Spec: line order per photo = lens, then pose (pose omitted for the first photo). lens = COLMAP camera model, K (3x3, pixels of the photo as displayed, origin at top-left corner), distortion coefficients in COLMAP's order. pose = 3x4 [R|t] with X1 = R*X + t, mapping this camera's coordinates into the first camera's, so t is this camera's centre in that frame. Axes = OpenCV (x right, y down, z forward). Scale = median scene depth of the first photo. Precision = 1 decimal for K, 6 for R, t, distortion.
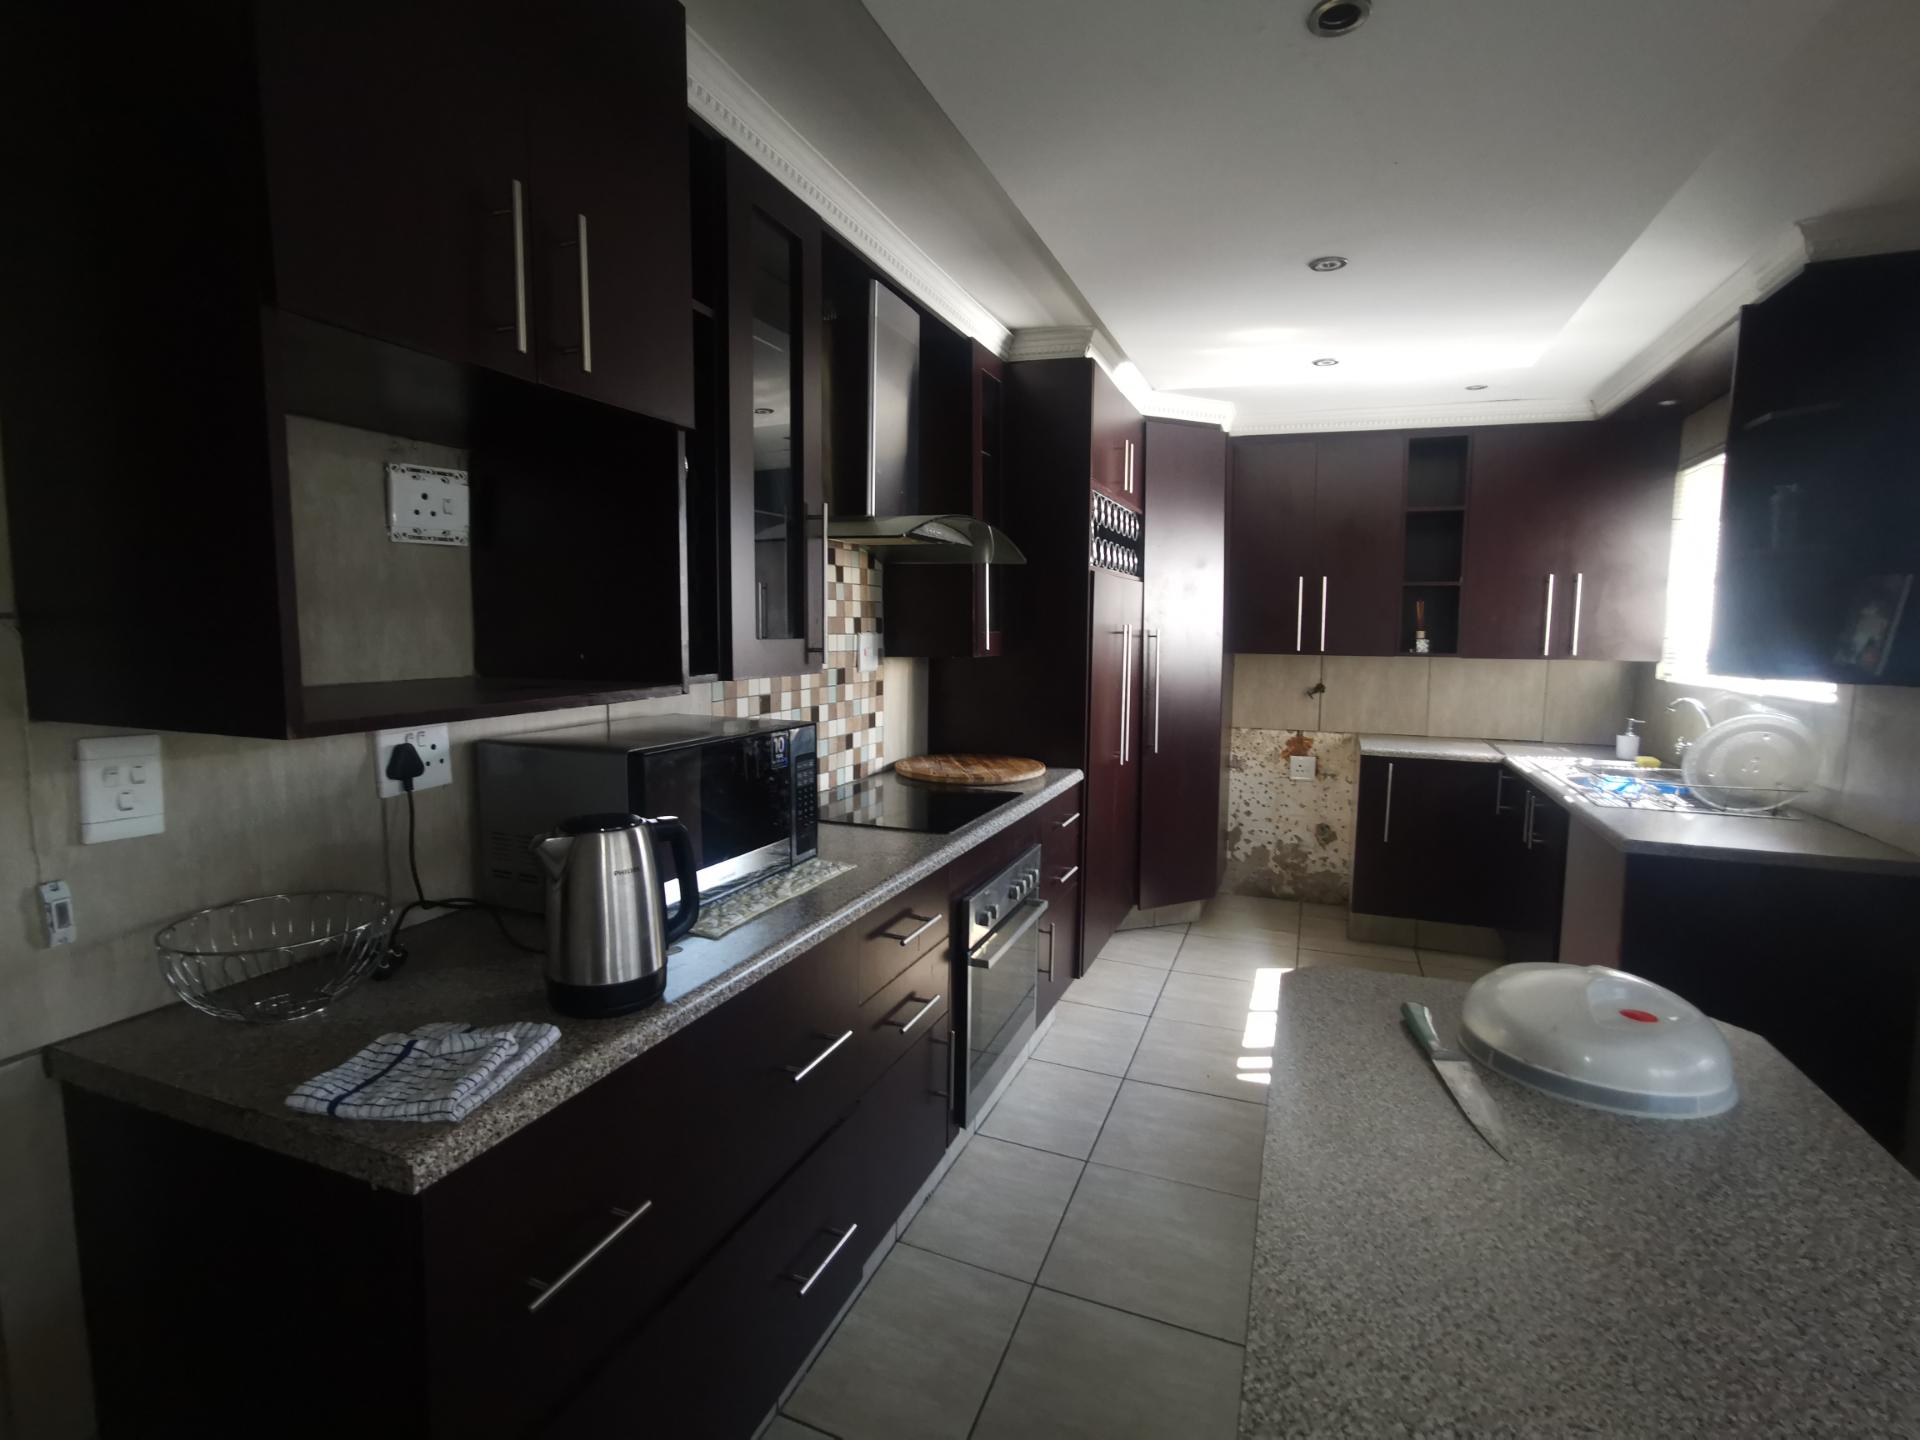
lens RADIAL K [[924.5, 0, 959.2], [0, 924.5, 715.2], [0, 0, 1]] dist [-0.041042, 0.037449]
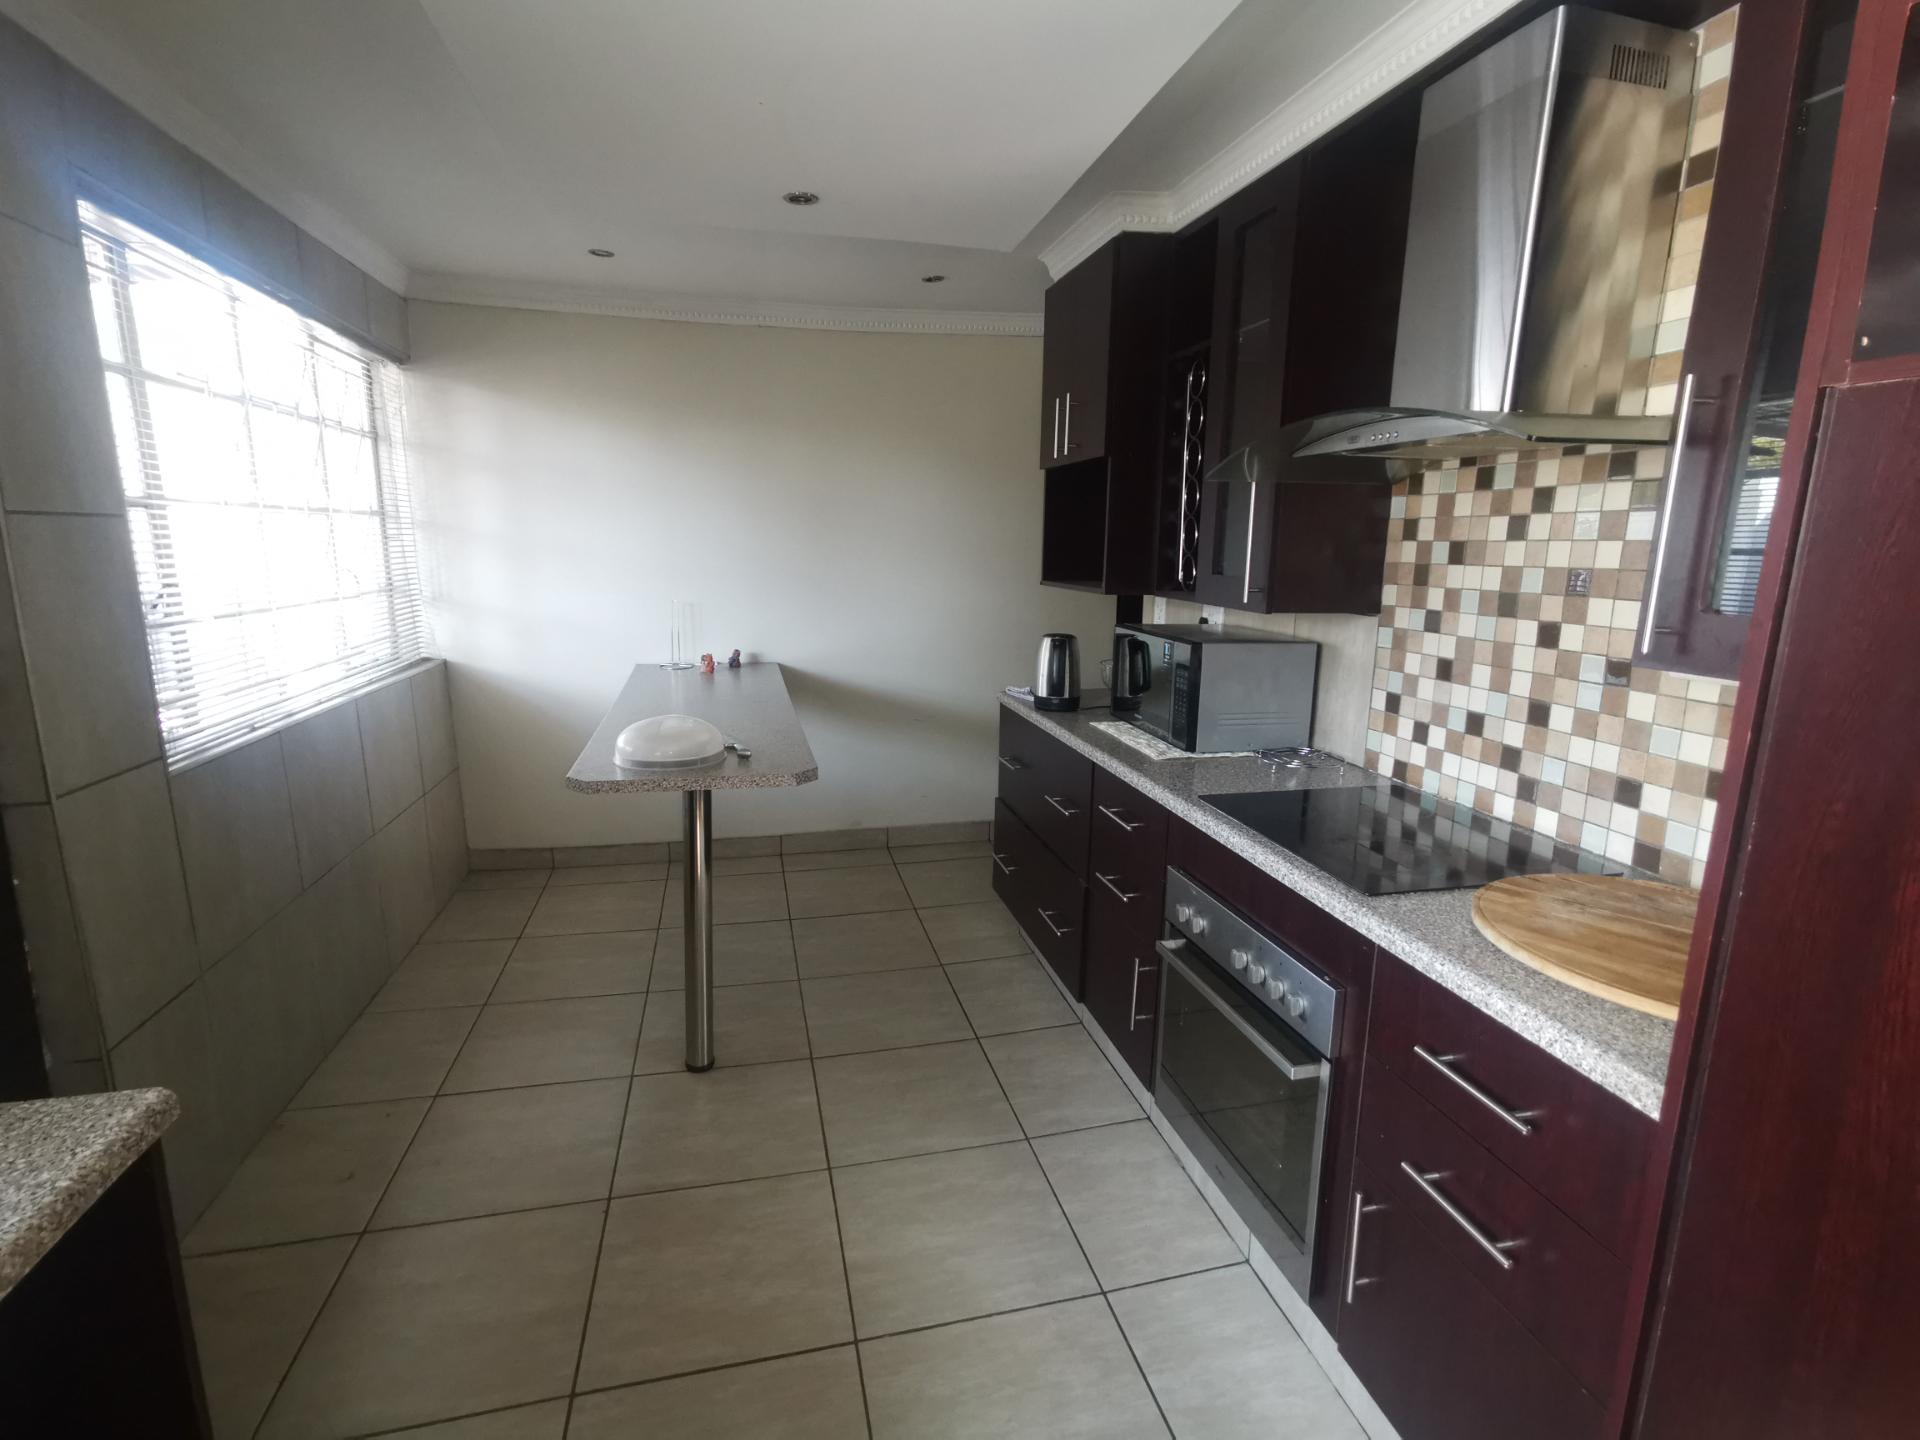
lens RADIAL K [[924.5, 0, 959.2], [0, 924.5, 715.2], [0, 0, 1]] dist [-0.041042, 0.037449]
pose [[-0.818785, 0.086771, -0.567505, 0.380357], [-0.081447, 0.960957, 0.264439, -0.094467], [0.568293, 0.262740, -0.779750, 0.854509]]
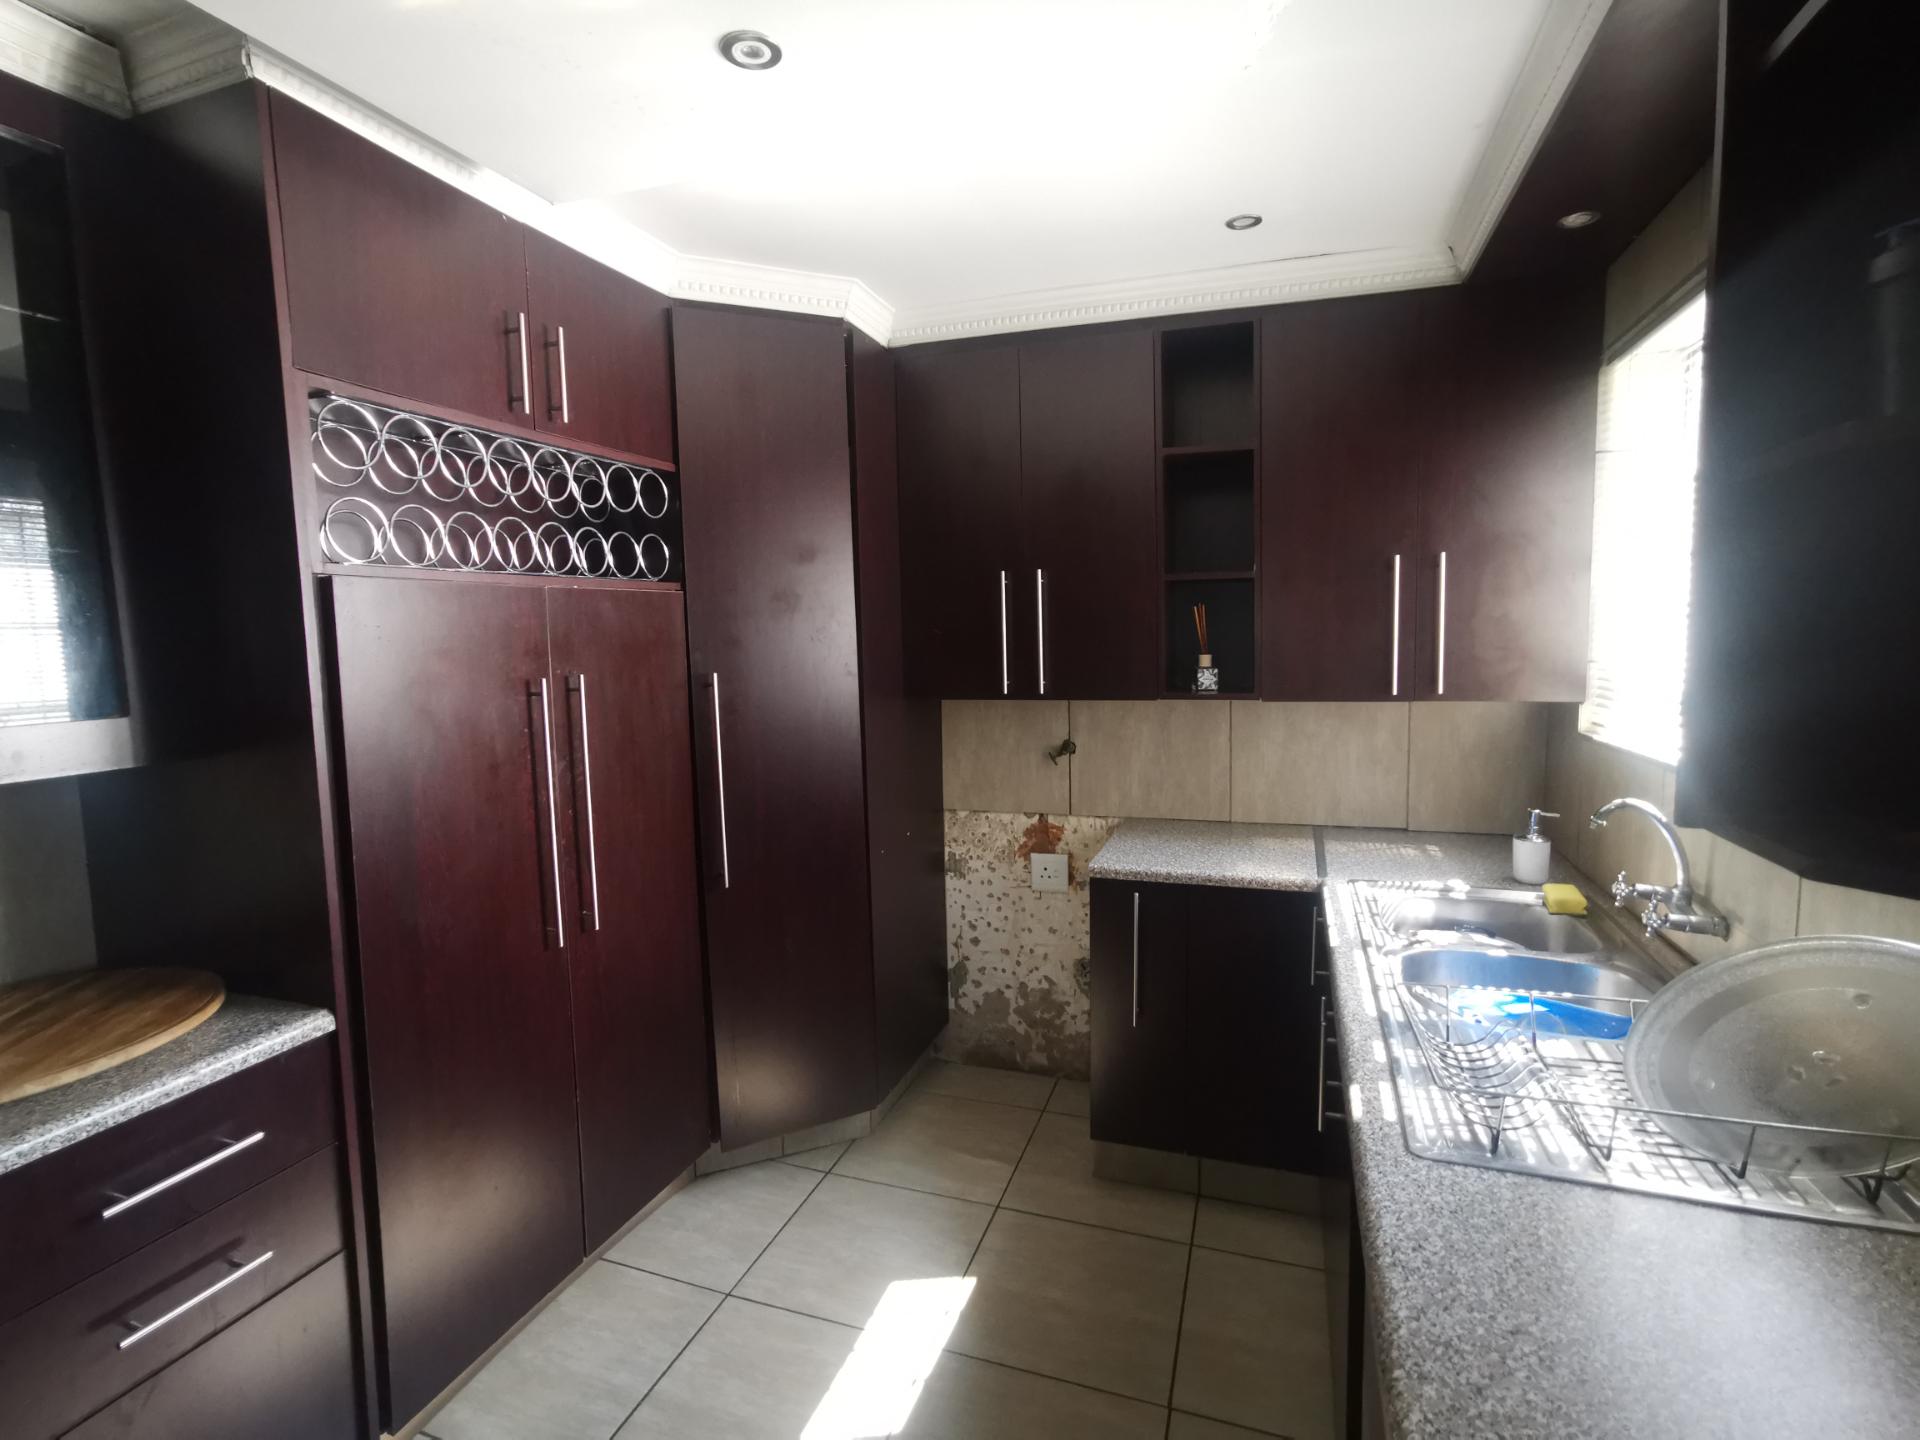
lens RADIAL K [[924.5, 0, 959.2], [0, 924.5, 715.2], [0, 0, 1]] dist [-0.041042, 0.037449]
pose [[0.999056, -0.034984, 0.025746, 0.351284], [0.035038, 0.999385, -0.001663, -0.061563], [-0.025672, 0.002563, 0.999667, 0.426791]]
